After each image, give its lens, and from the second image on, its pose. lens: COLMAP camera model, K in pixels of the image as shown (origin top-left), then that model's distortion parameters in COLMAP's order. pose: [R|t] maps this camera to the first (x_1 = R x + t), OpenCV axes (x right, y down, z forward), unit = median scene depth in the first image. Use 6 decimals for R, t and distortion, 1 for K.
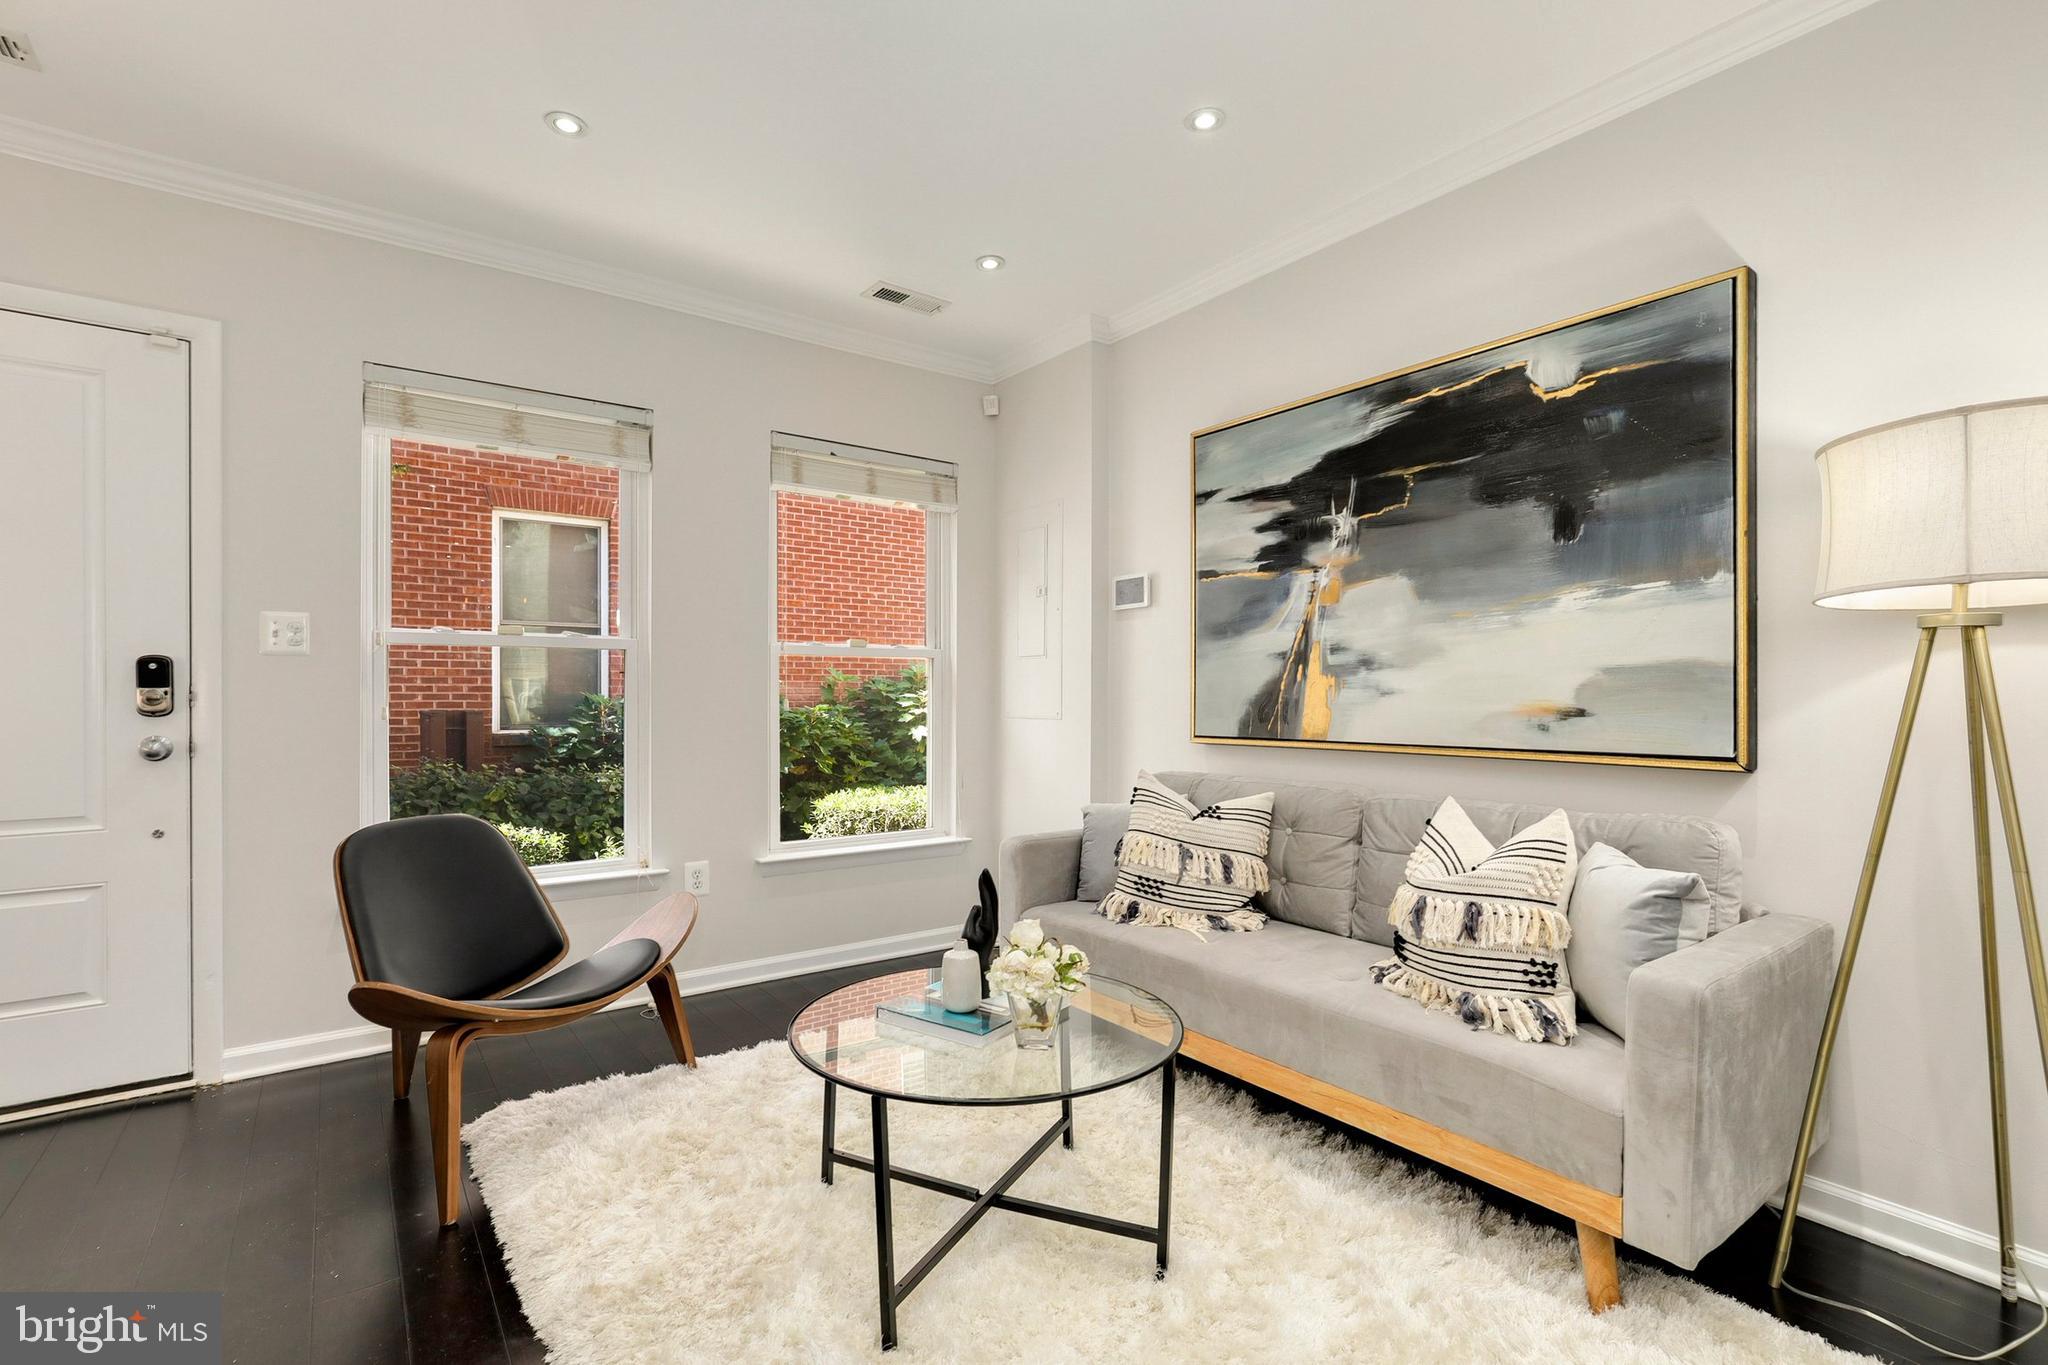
lens RADIAL K [[930.0, 0, 1014.1], [0, 930.0, 691.5], [0, 0, 1]] dist [-0.009585, 0.003235]
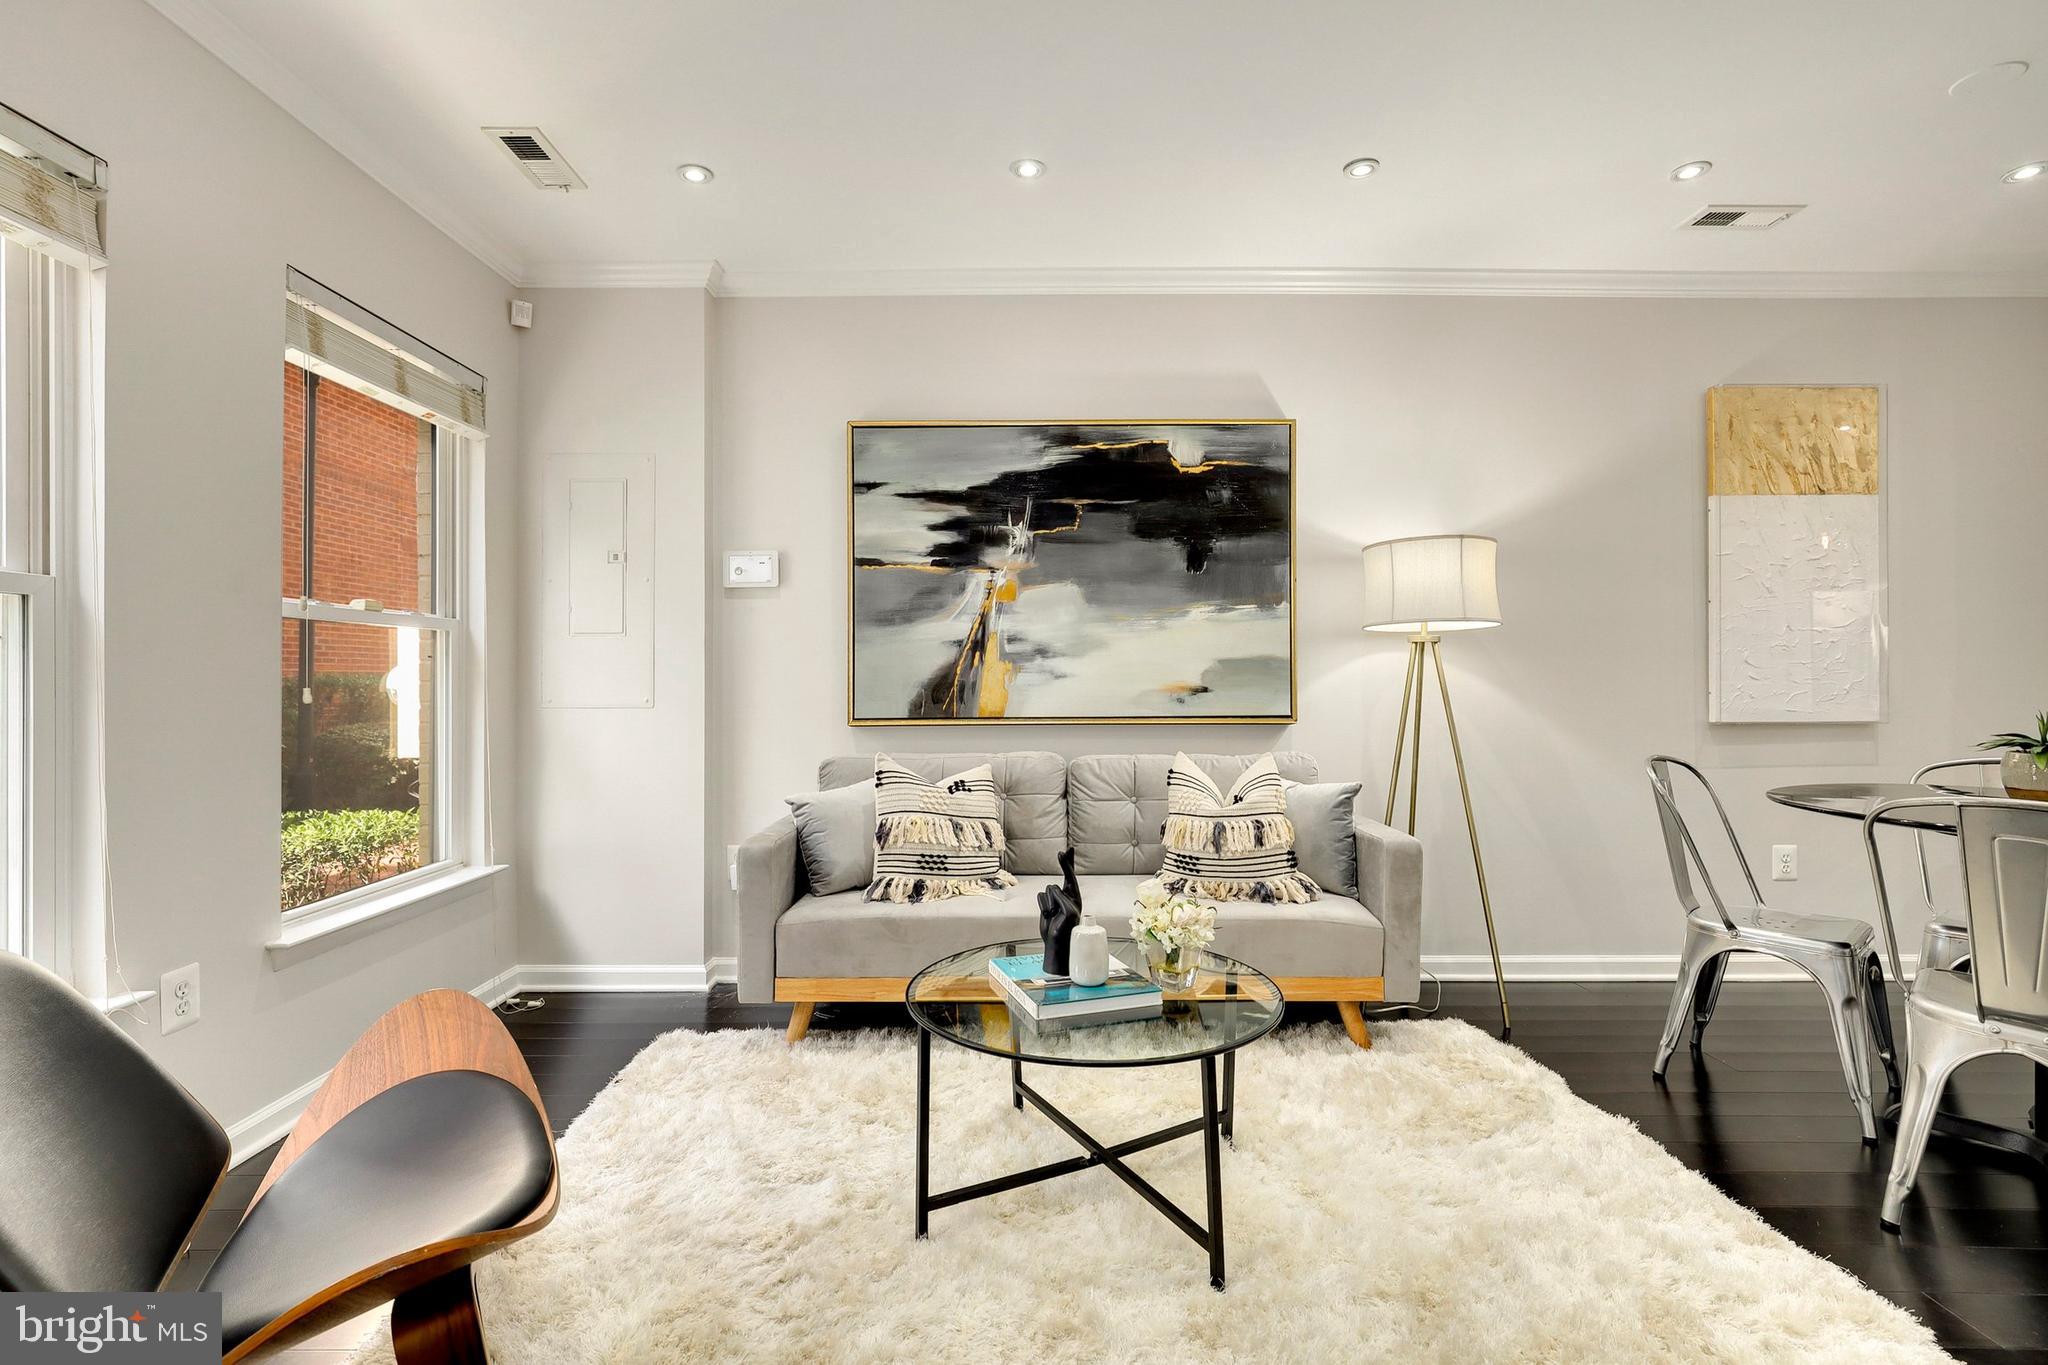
lens RADIAL K [[930.0, 0, 1008.0], [0, 930.0, 672.5], [0, 0, 1]] dist [-0.009585, 0.003235]
pose [[0.597958, 0.002800, 0.801522, -0.663152], [0.000543, 0.999992, -0.003899, 0.001204], [-0.801527, 0.002767, 0.597952, 0.321667]]
